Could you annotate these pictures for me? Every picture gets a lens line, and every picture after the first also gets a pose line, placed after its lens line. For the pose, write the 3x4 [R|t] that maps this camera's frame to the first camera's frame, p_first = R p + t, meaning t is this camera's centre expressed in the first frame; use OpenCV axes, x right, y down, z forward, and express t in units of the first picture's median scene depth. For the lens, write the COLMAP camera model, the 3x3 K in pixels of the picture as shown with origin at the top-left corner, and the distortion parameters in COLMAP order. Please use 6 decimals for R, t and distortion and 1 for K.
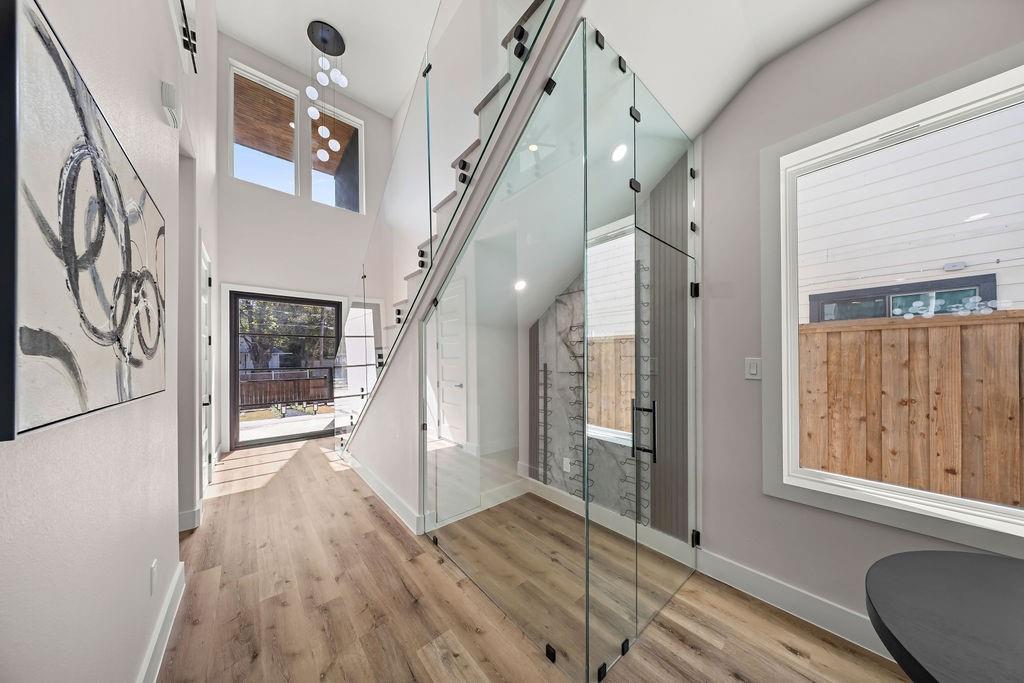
lens RADIAL K [[306.5, 0, 511.4], [0, 306.5, 357.0], [0, 0, 1]] dist [-0.000470, -0.000089]
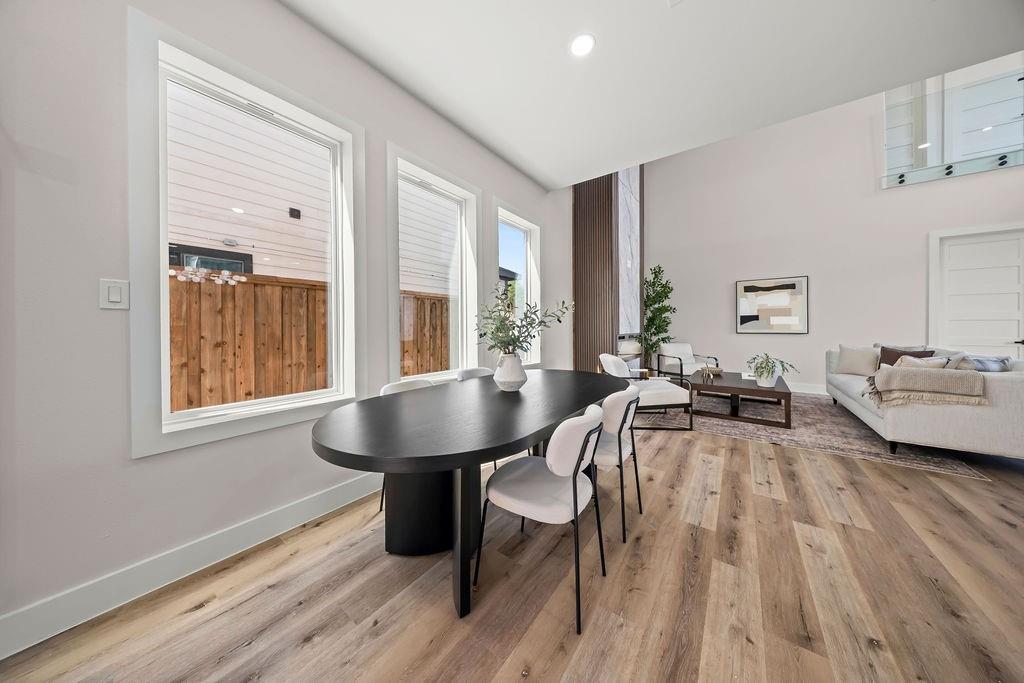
lens RADIAL K [[308.3, 0, 508.3], [0, 308.3, 328.0], [0, 0, 1]] dist [0.000293, -0.000055]
pose [[-0.213850, 0.001055, 0.976866, -0.085148], [-0.000415, 0.999999, -0.001171, 0.084272], [-0.976866, -0.000656, -0.213850, 0.176795]]
